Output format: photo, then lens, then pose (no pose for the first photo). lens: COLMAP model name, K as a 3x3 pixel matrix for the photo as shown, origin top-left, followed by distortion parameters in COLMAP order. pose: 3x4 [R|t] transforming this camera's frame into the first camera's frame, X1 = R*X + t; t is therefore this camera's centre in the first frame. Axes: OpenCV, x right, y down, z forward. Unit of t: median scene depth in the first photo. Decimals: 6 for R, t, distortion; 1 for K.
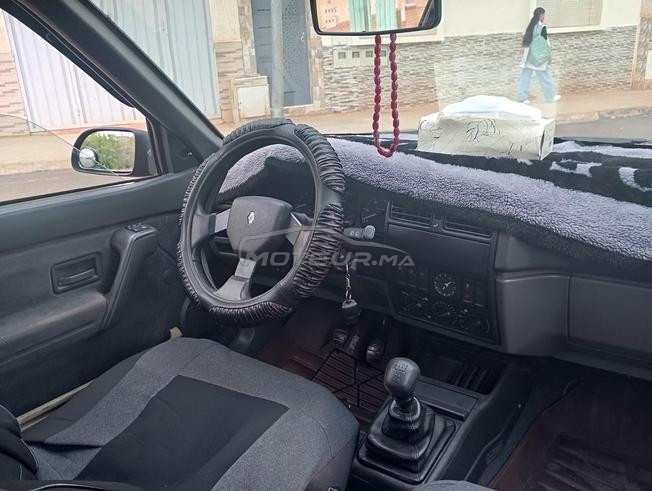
lens RADIAL K [[545.0, 0, 325.0], [0, 545.0, 241.0], [0, 0, 1]] dist [0.007638, -0.014600]
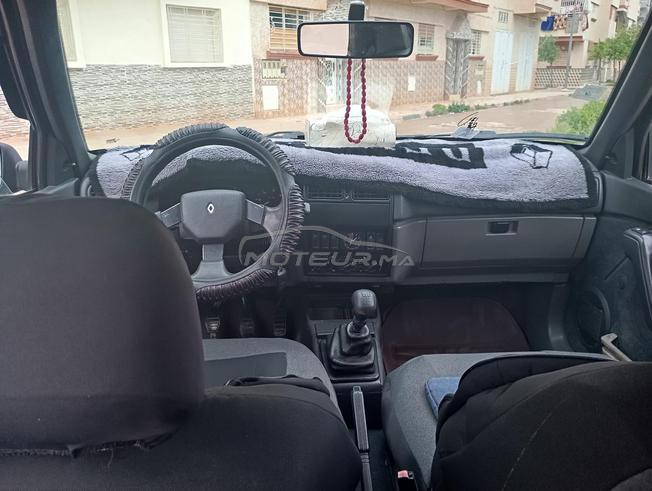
lens RADIAL K [[545.0, 0, 326.5], [0, 545.0, 247.1], [0, 0, 1]] dist [0.007638, -0.014600]
pose [[0.780497, -0.142429, 0.608719, -0.700056], [0.169015, 0.985516, 0.013883, 0.068247], [-0.601880, 0.092047, 0.793264, -0.053875]]
